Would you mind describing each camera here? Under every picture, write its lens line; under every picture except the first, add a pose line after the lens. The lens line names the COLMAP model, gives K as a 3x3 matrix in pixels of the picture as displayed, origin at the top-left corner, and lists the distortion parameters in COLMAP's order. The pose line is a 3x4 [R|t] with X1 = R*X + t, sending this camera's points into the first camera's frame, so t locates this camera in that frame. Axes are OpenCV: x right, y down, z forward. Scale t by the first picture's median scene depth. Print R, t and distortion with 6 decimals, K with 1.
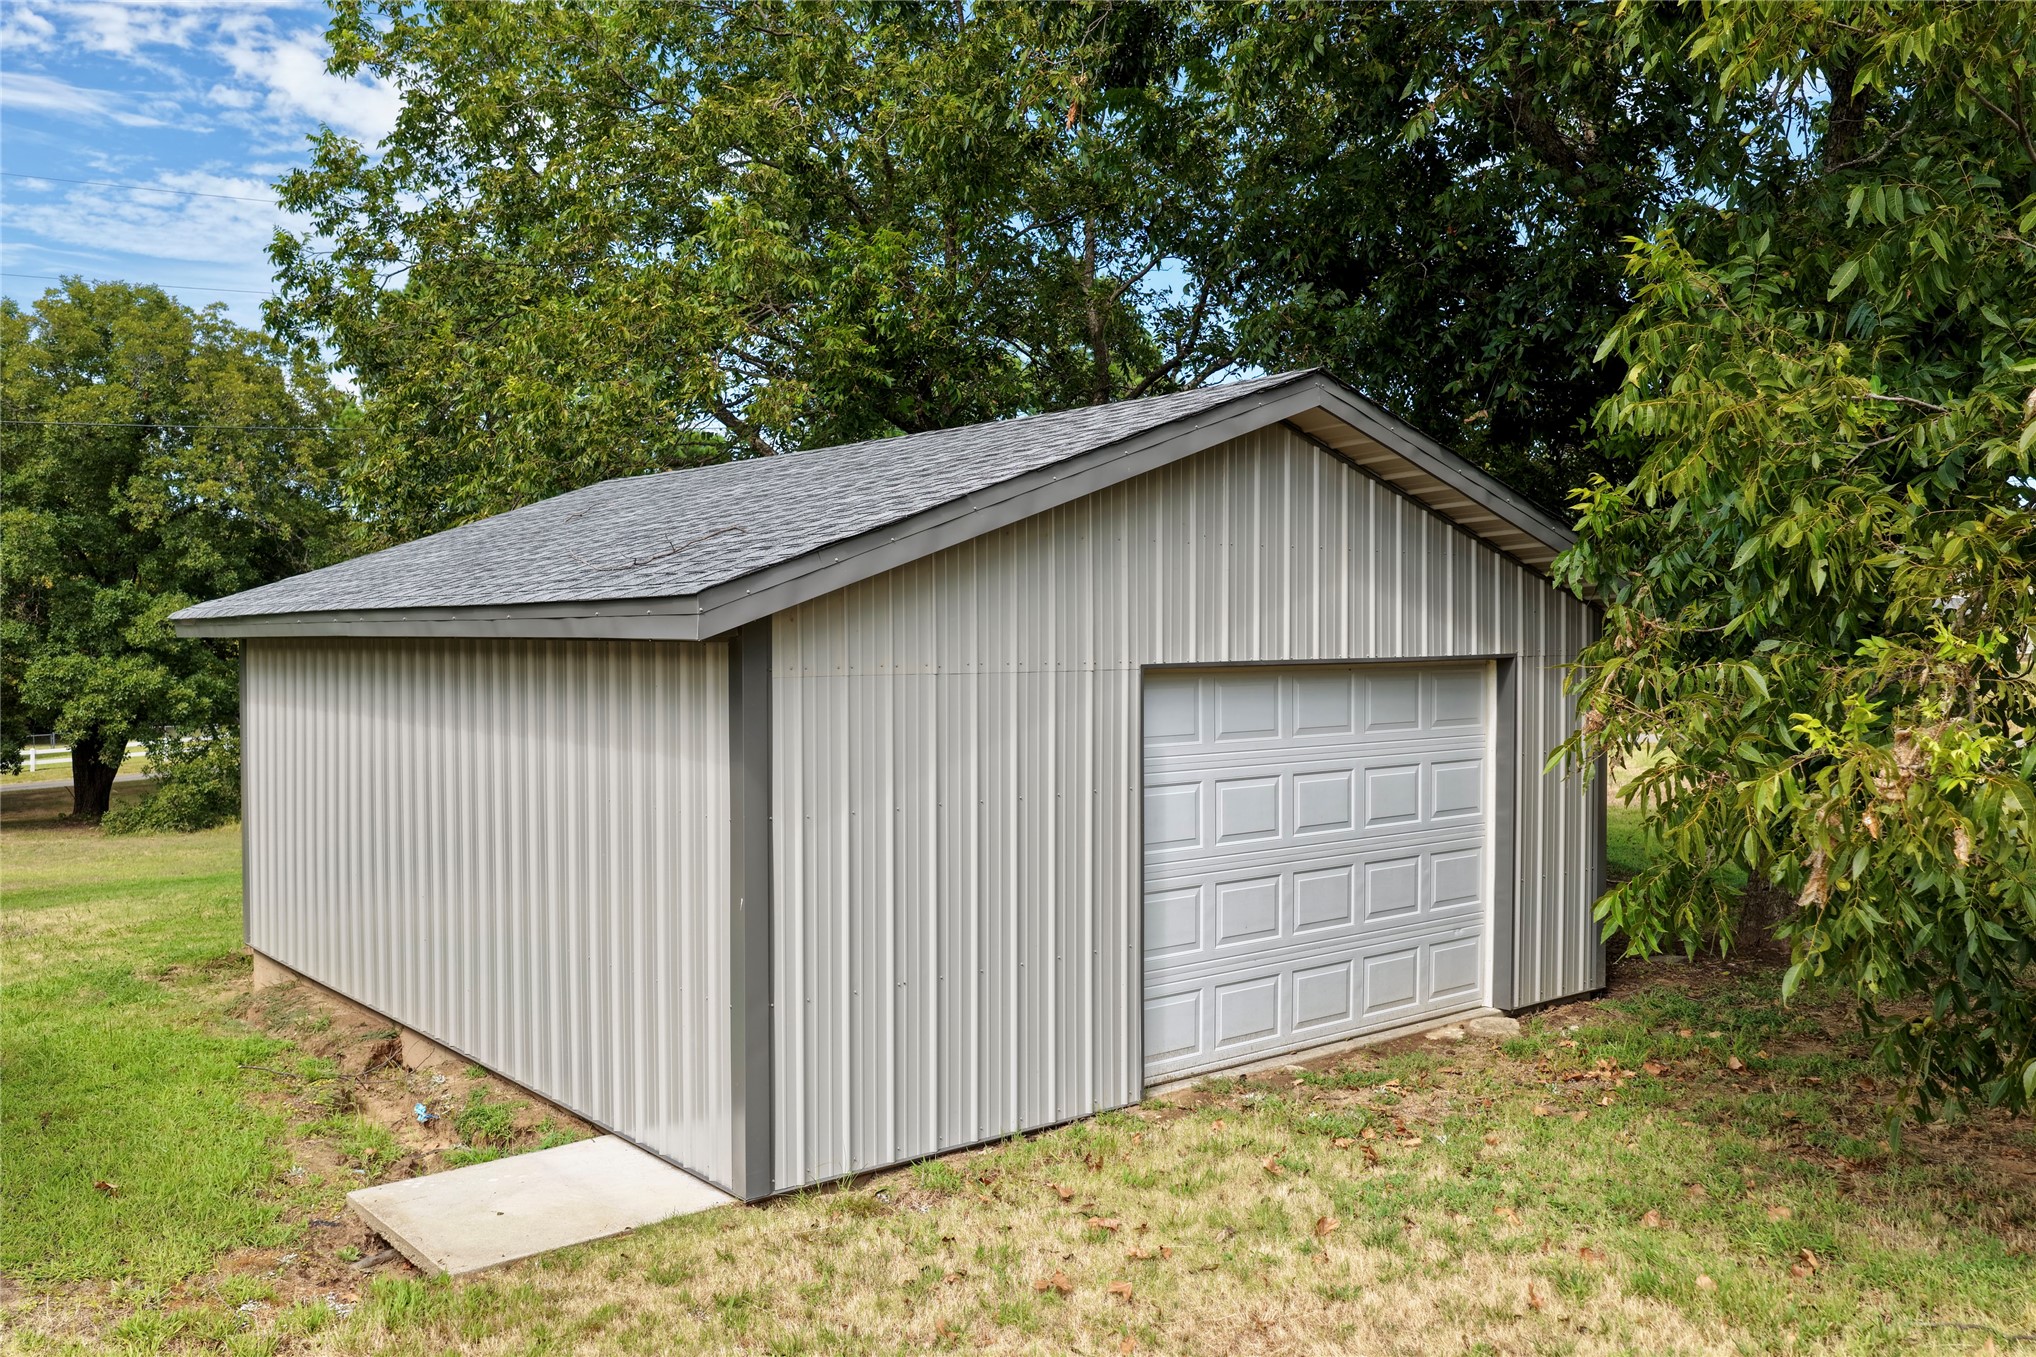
lens RADIAL K [[1690.1, 0, 1017.1], [0, 1690.1, 679.2], [0, 0, 1]] dist [-0.013659, 0.025368]
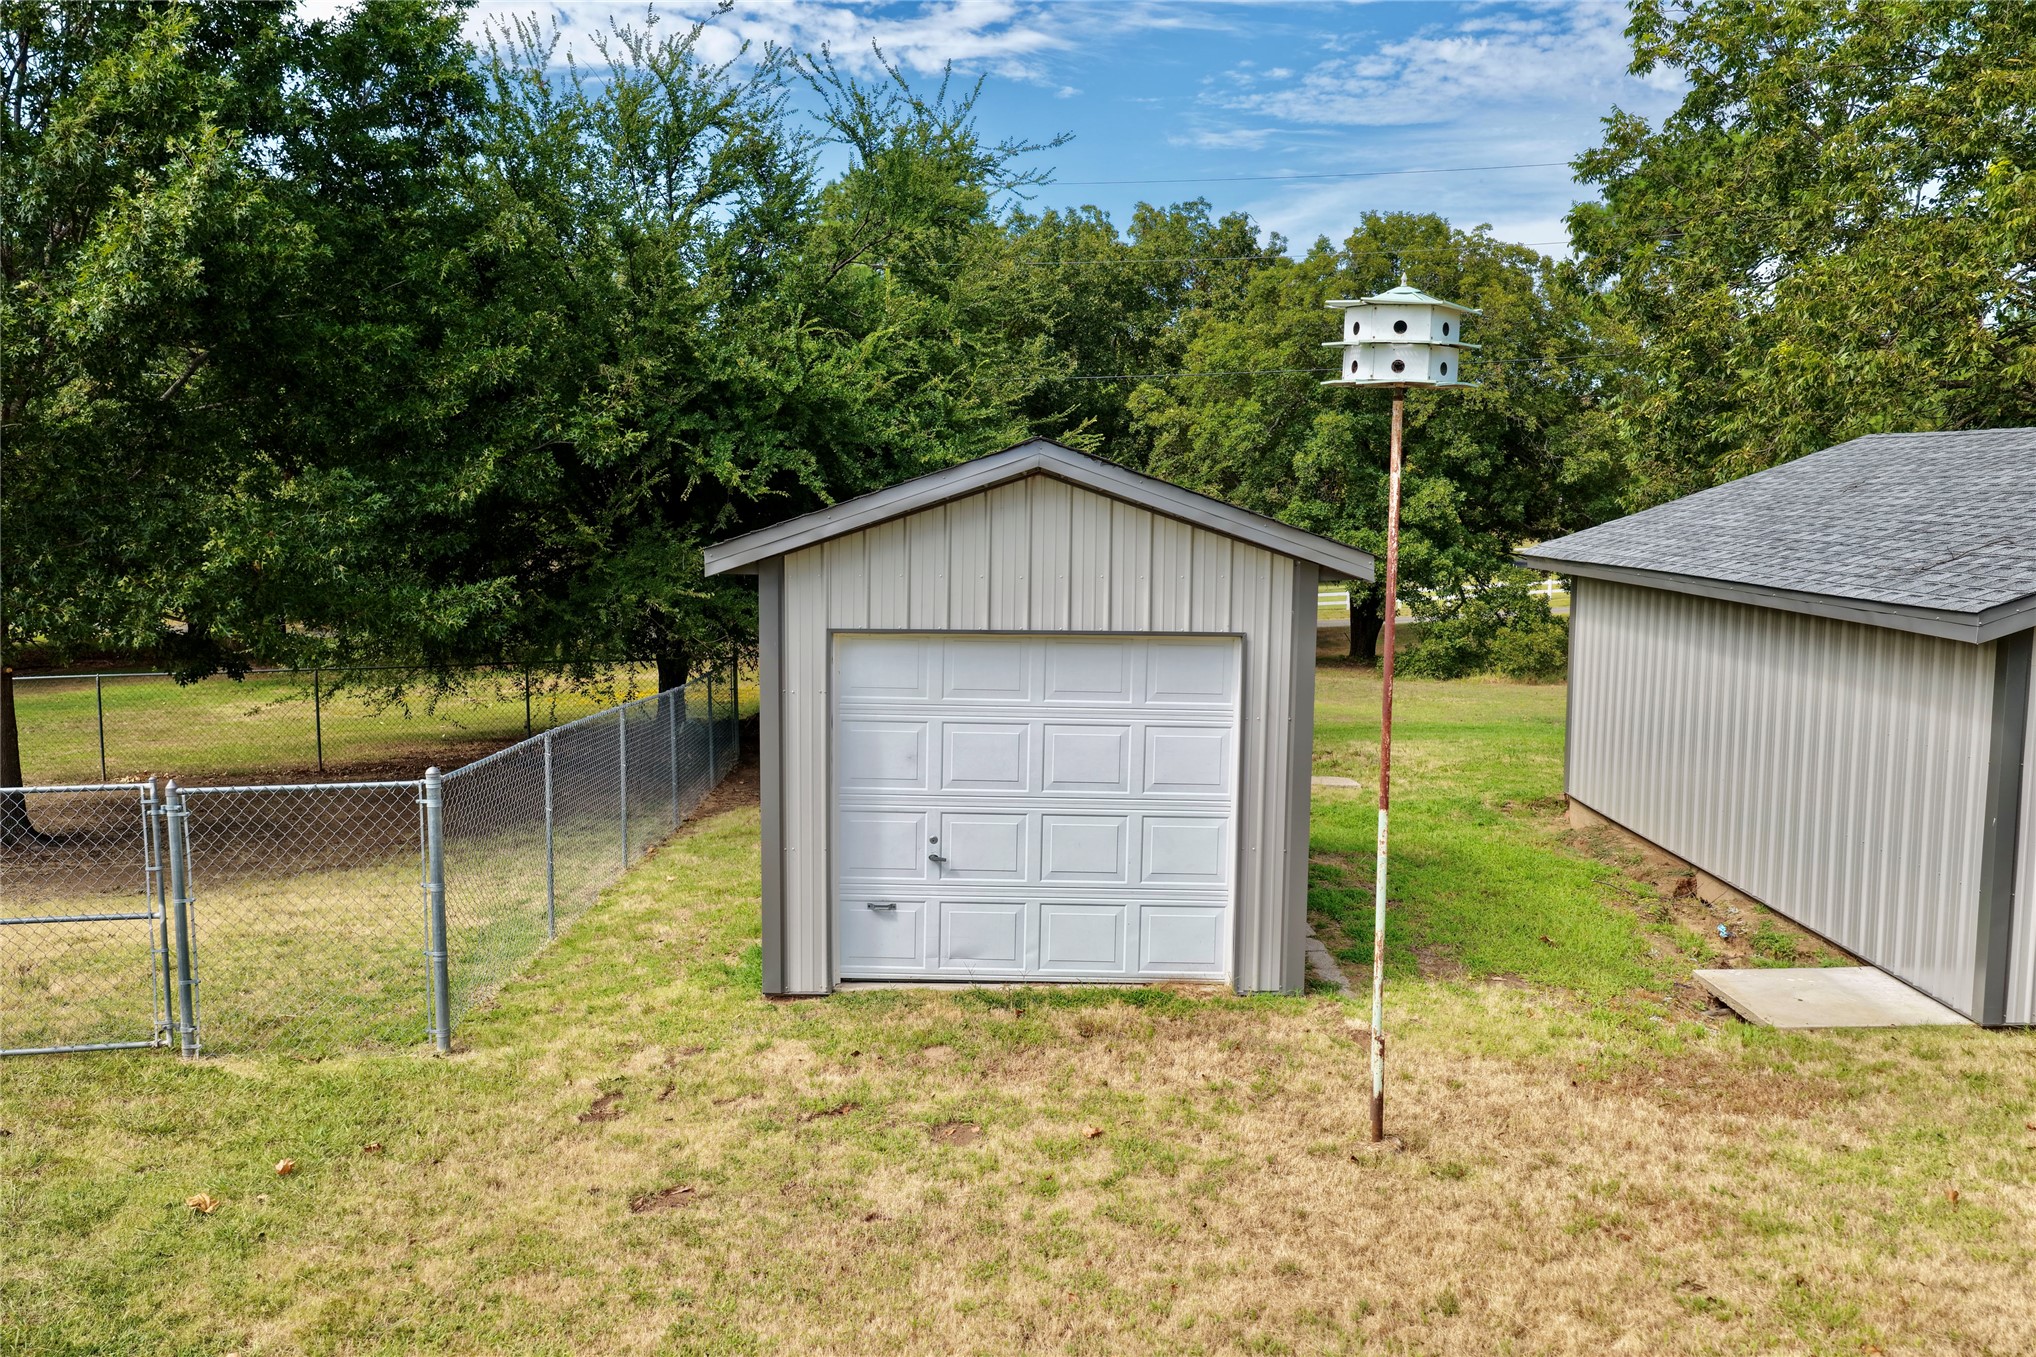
lens RADIAL K [[1690.1, 0, 1020.4], [0, 1690.1, 670.5], [0, 0, 1]] dist [-0.013659, 0.025368]
pose [[0.783906, 0.076358, -0.616166, 0.022831], [-0.022949, 0.995294, 0.094144, -0.040291], [0.620455, -0.059659, 0.781969, -0.226083]]
